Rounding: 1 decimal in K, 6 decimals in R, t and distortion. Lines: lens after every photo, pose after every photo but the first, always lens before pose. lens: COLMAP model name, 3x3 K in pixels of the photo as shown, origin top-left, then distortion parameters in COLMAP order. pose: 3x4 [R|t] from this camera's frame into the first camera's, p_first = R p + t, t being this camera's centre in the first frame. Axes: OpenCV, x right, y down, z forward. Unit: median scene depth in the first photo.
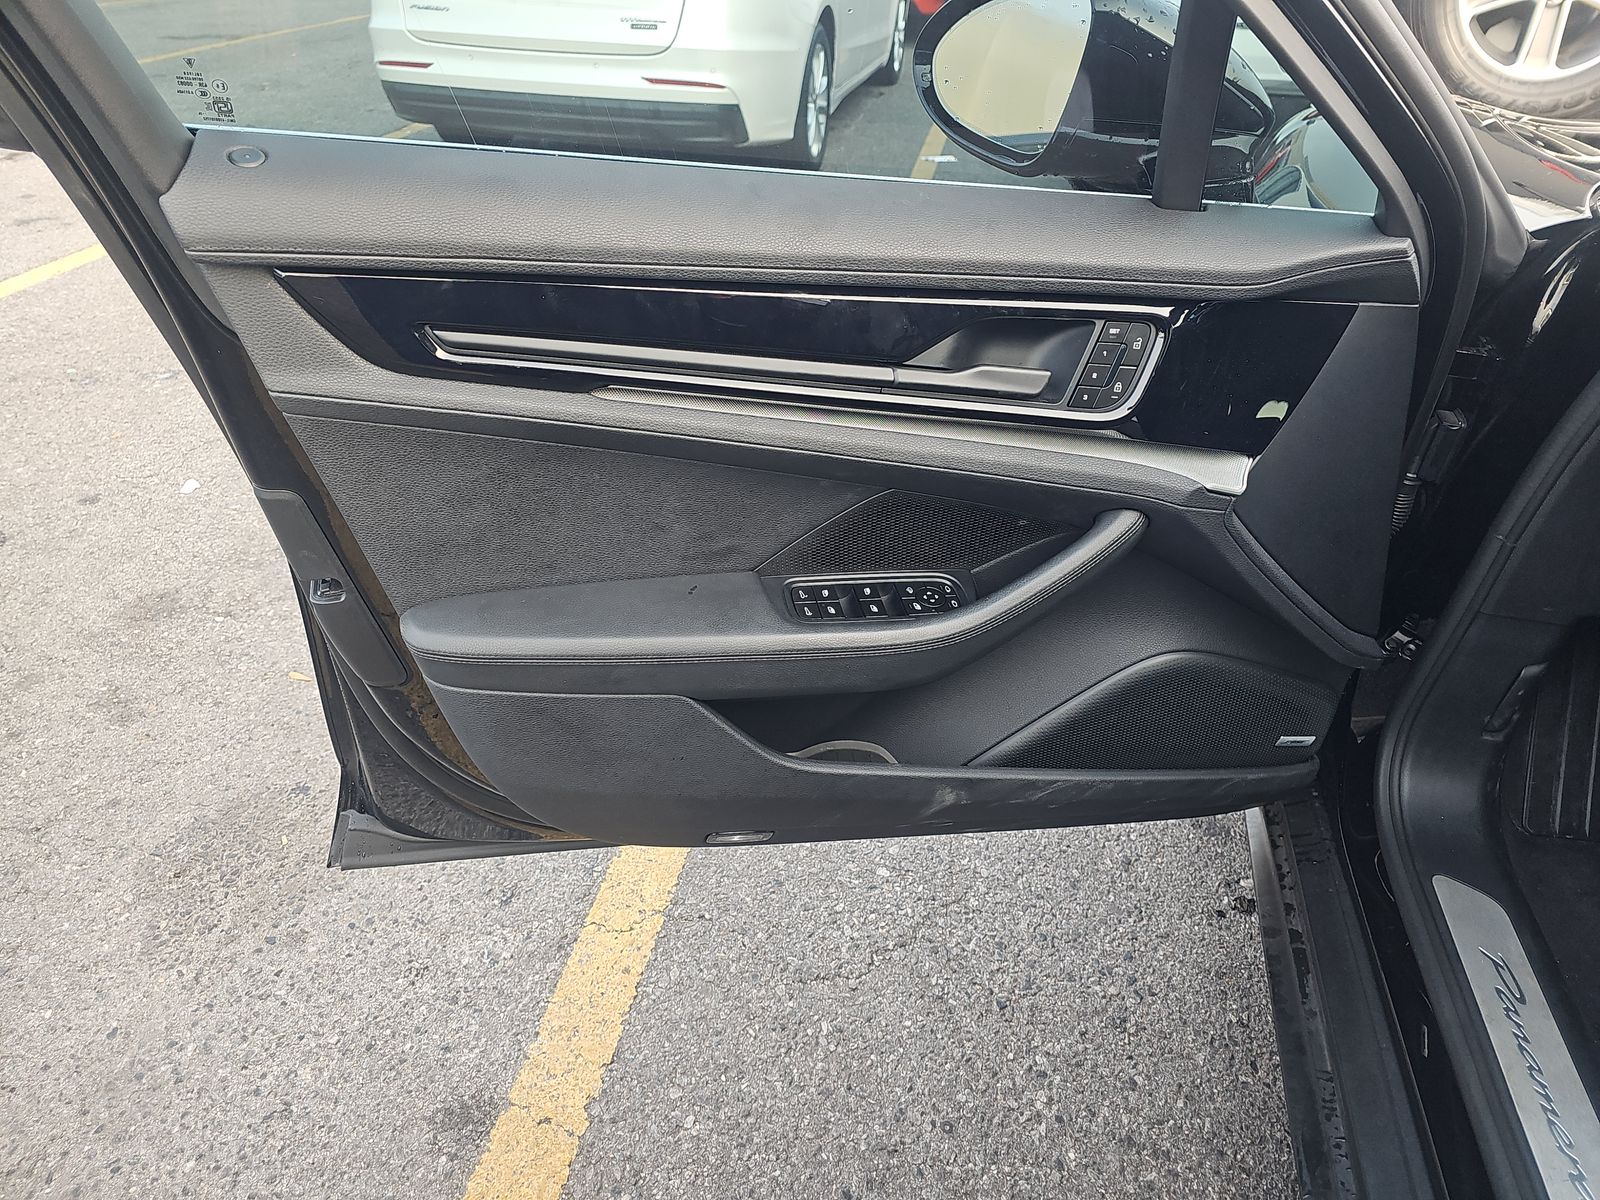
lens RADIAL K [[1042.0, 0, 766.3], [0, 1042.0, 593.8], [0, 0, 1]] dist [0.048232, -0.071160]
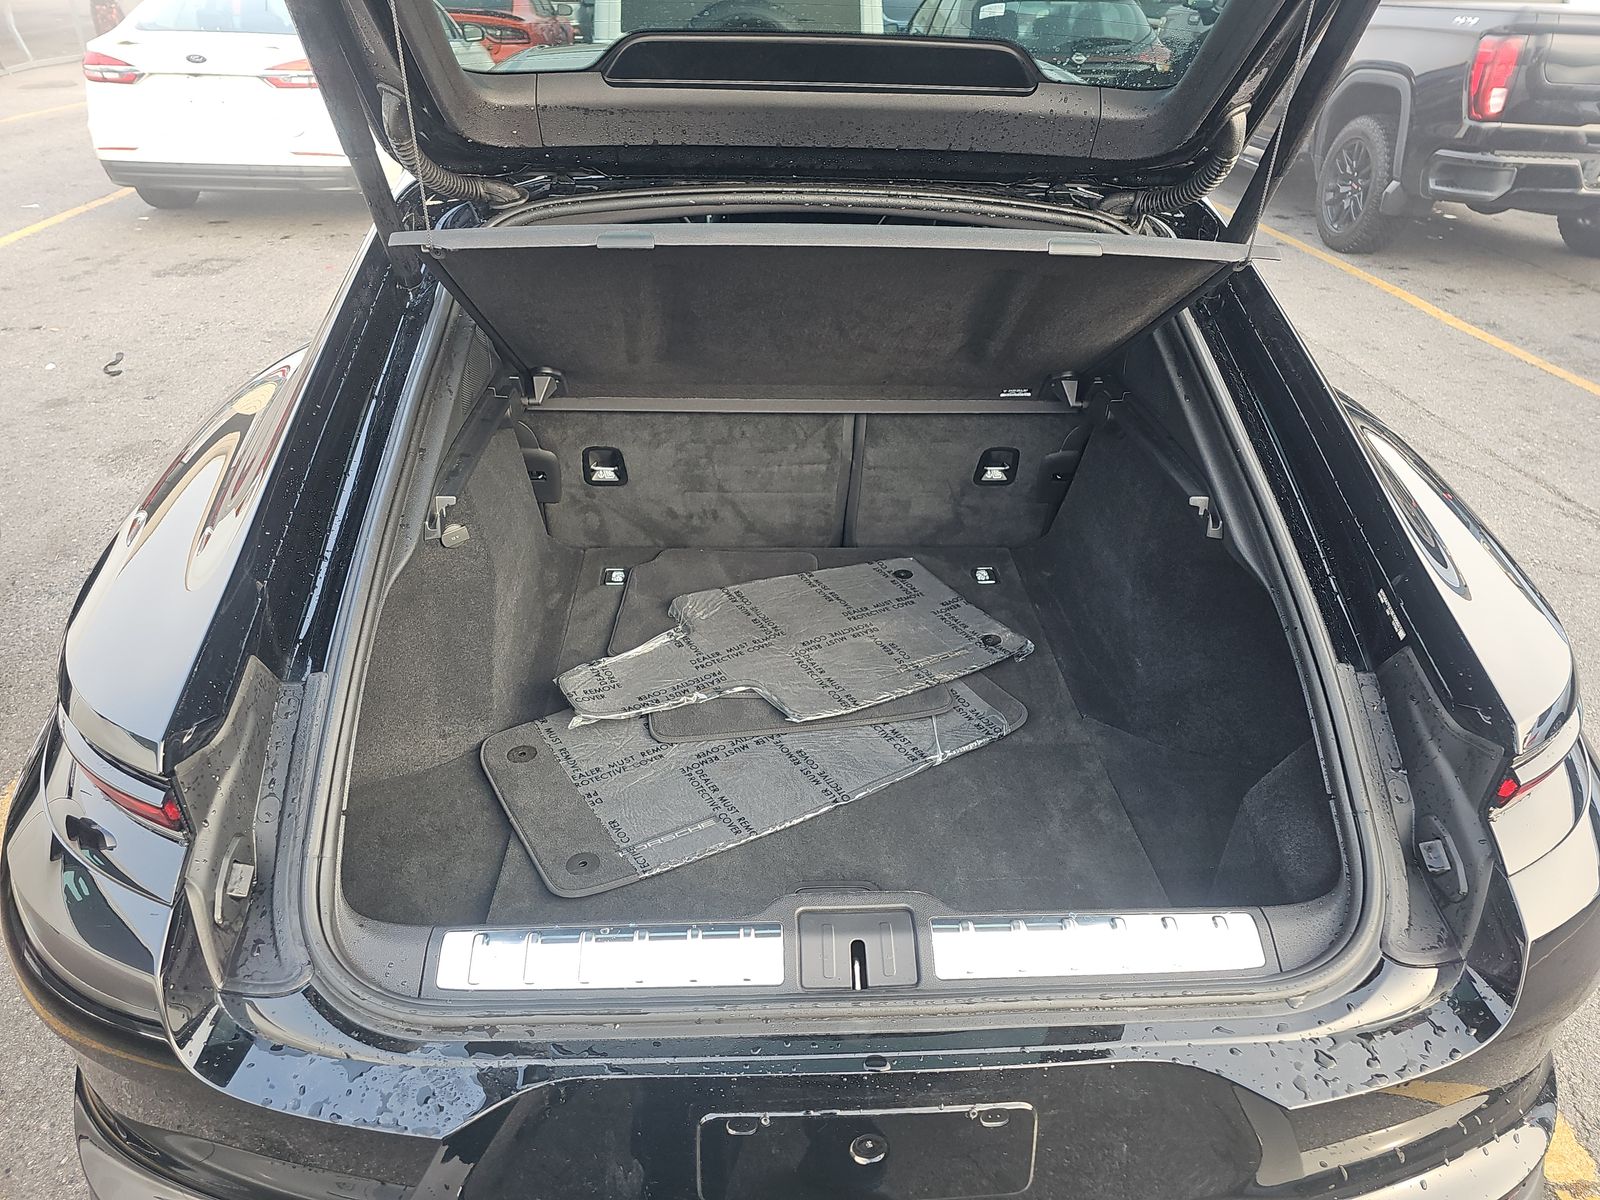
lens RADIAL K [[1042.0, 0, 766.3], [0, 1042.0, 593.8], [0, 0, 1]] dist [0.048232, -0.071160]
pose [[0.961952, -0.128329, 0.241205, 0.100558], [0.141704, 0.989146, -0.038871, 0.303624], [-0.233599, 0.071572, 0.969695, -0.600081]]
